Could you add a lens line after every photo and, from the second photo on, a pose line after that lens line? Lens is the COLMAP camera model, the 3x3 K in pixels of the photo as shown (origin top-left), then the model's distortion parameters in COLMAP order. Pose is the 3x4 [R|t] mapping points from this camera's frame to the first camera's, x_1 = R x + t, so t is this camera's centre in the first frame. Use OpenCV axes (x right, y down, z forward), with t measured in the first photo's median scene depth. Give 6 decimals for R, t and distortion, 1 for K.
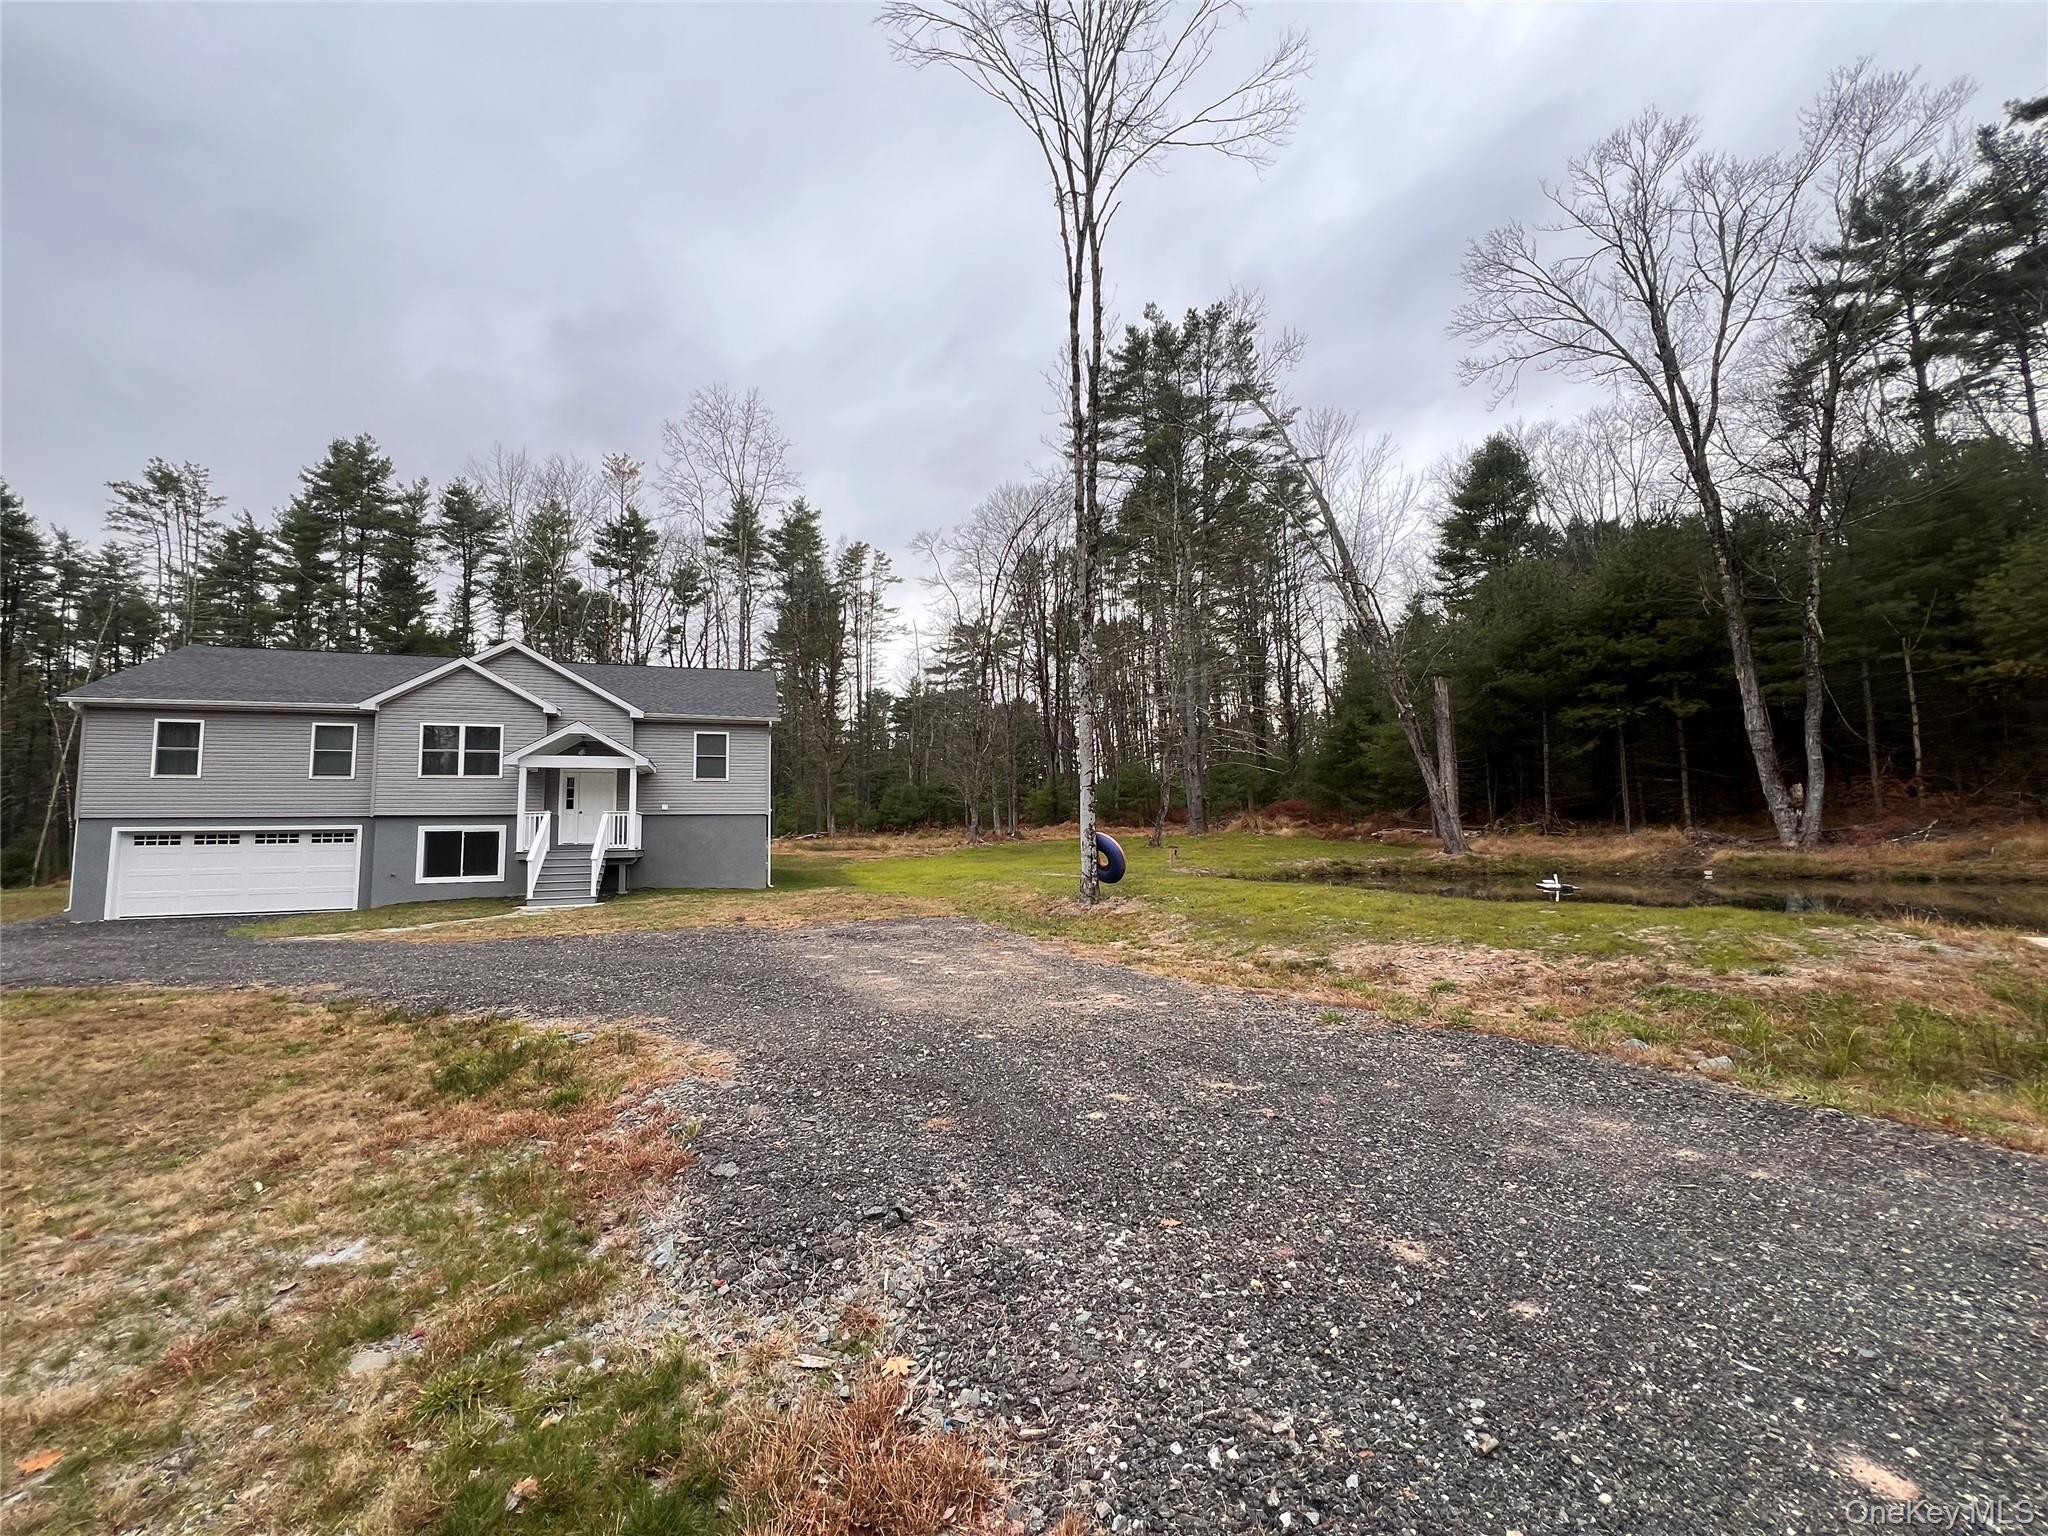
lens RADIAL K [[832.2, 0, 1024.0], [0, 832.2, 768.0], [0, 0, 1]] dist [-0.003582, -0.000292]
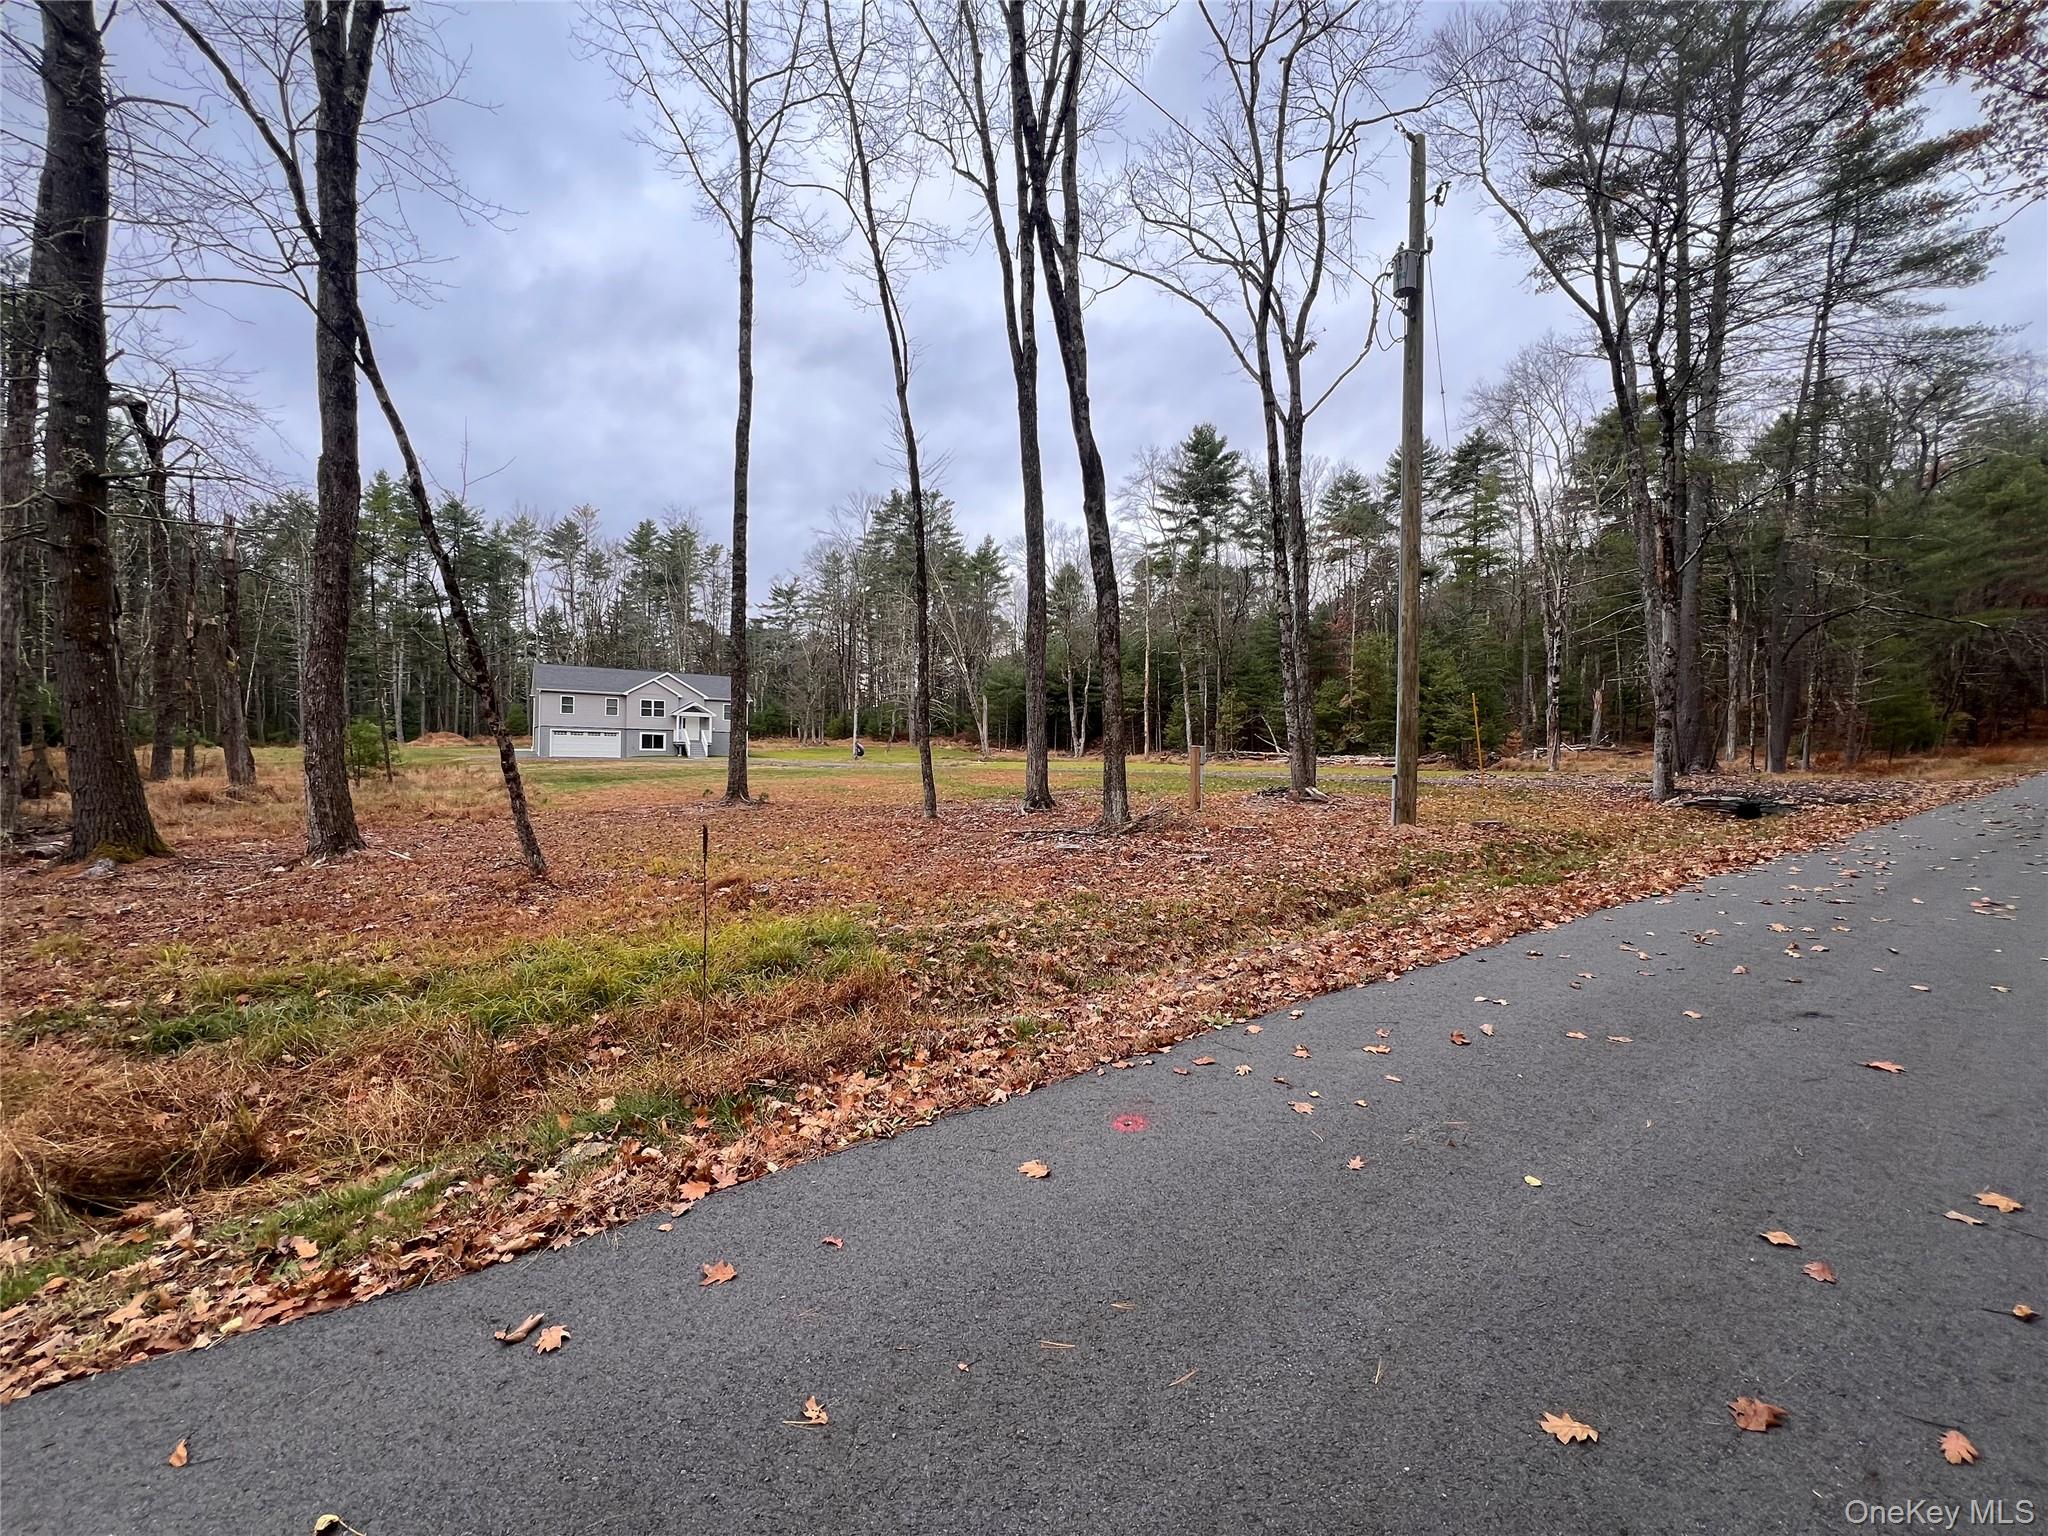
lens RADIAL K [[818.1, 0, 1024.0], [0, 818.1, 768.0], [0, 0, 1]] dist [0.000667, 0.000037]
pose [[0.965595, 0.037161, 0.257381, -0.114507], [-0.063885, 0.993304, 0.096258, -0.183895], [-0.252081, -0.109389, 0.961504, -2.331860]]
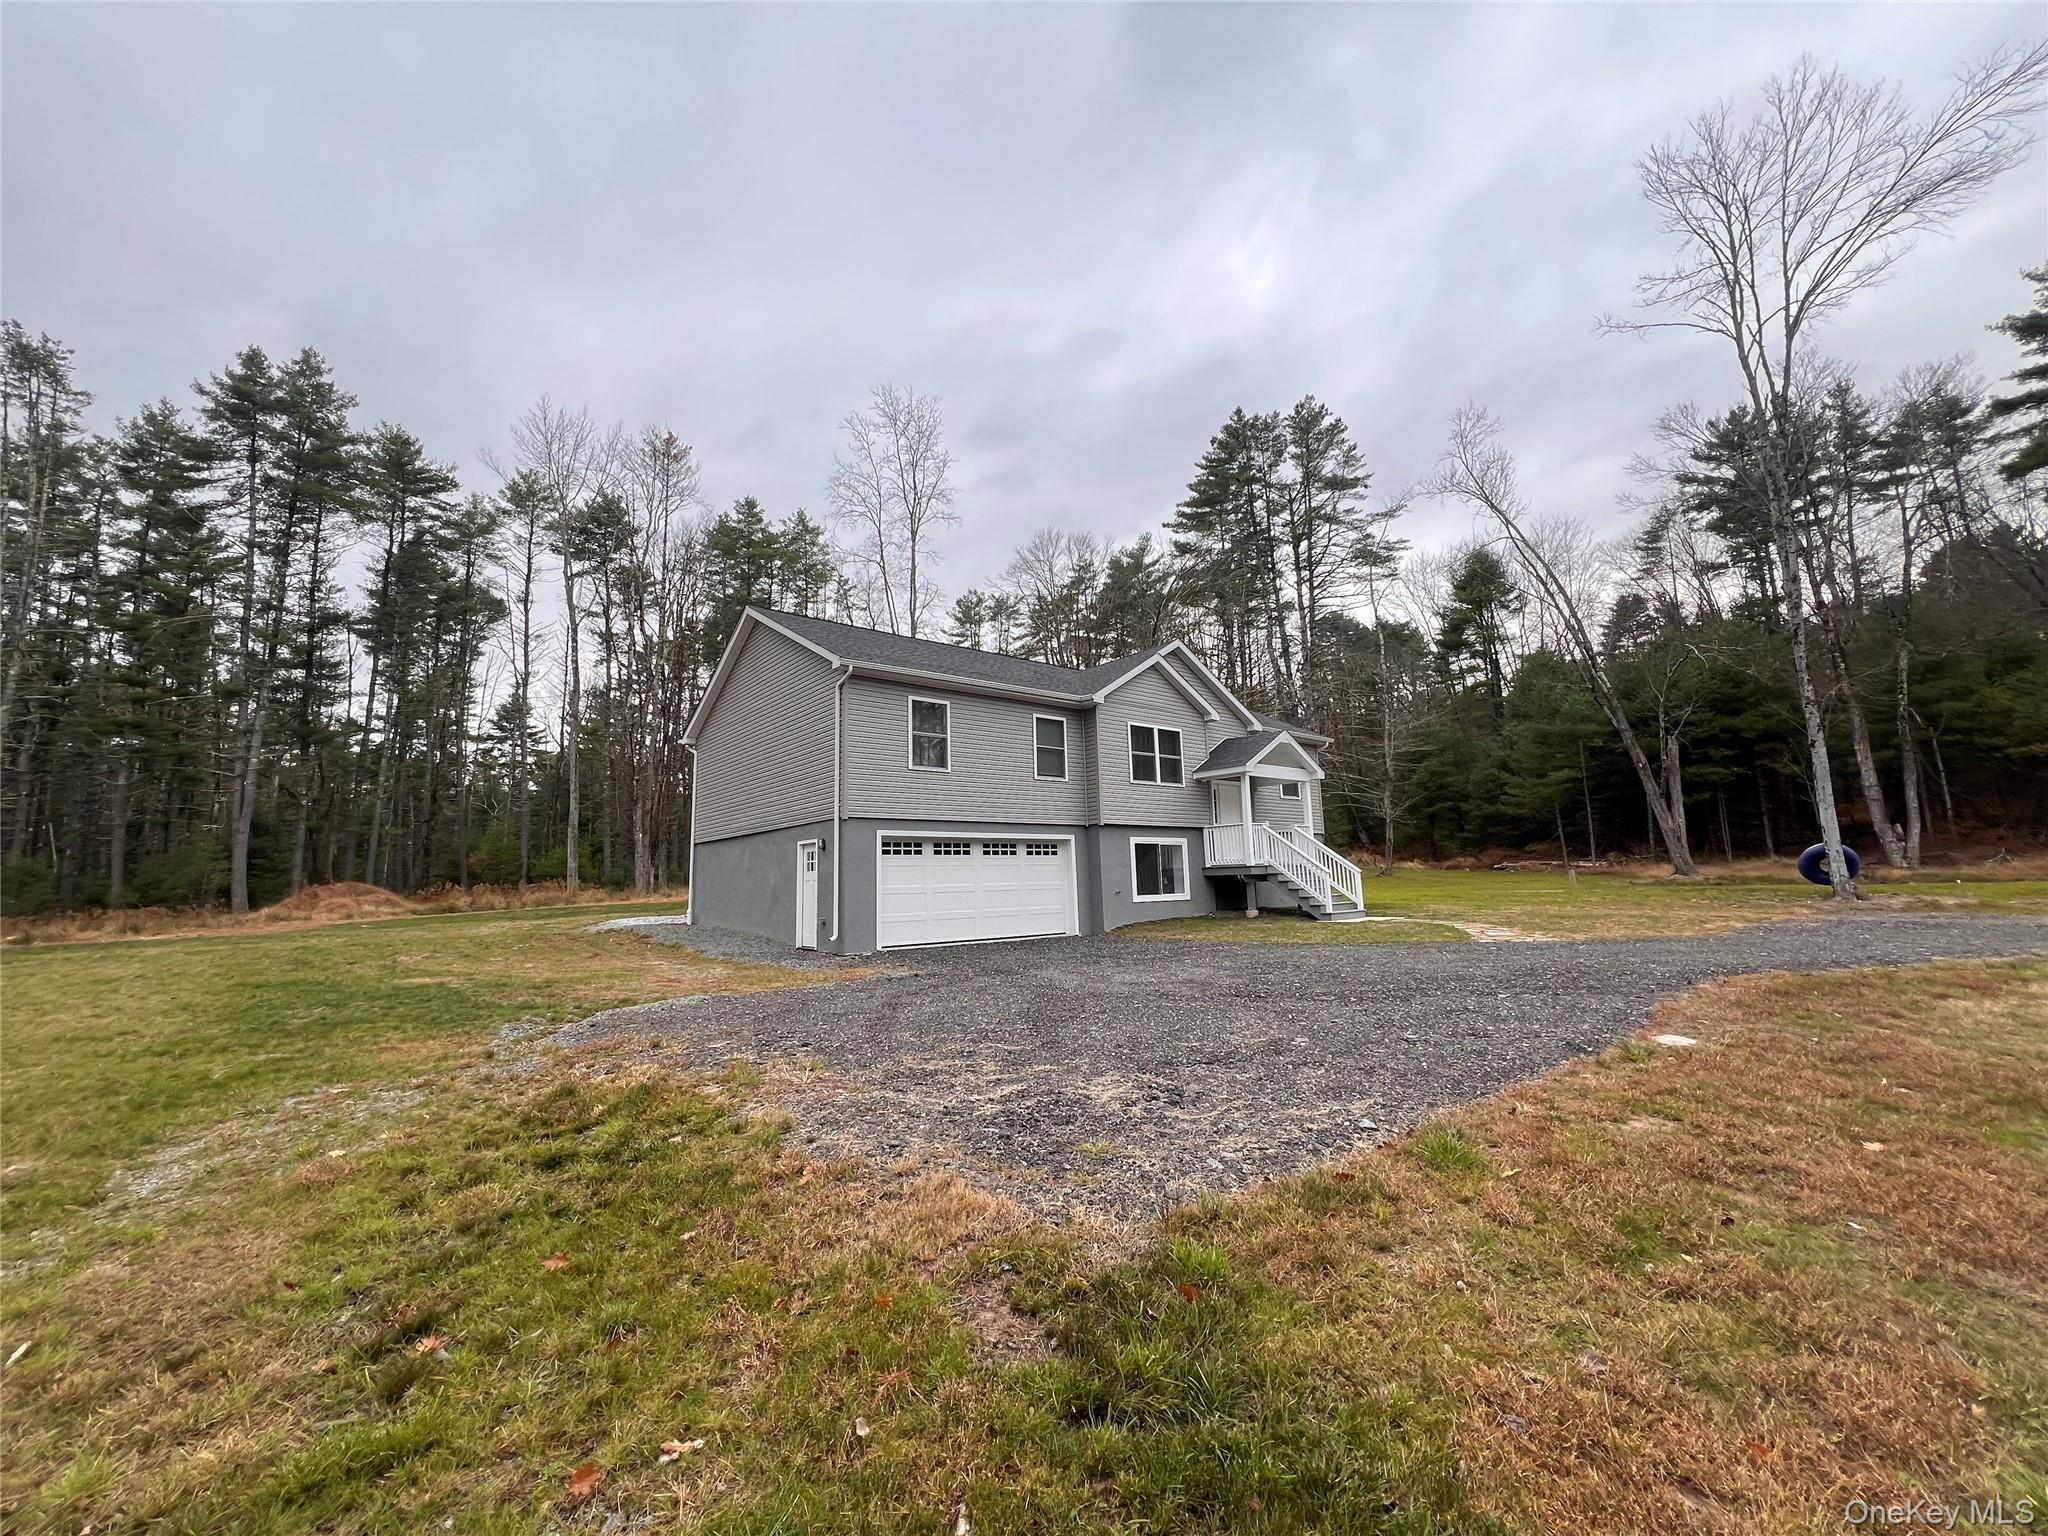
lens RADIAL K [[832.2, 0, 1024.0], [0, 832.2, 768.0], [0, 0, 1]] dist [-0.003582, -0.000292]
pose [[0.940158, 0.042405, 0.338091, -1.122740], [-0.021907, 0.997696, -0.064217, 0.055029], [-0.340034, 0.052967, 0.938920, 0.196829]]
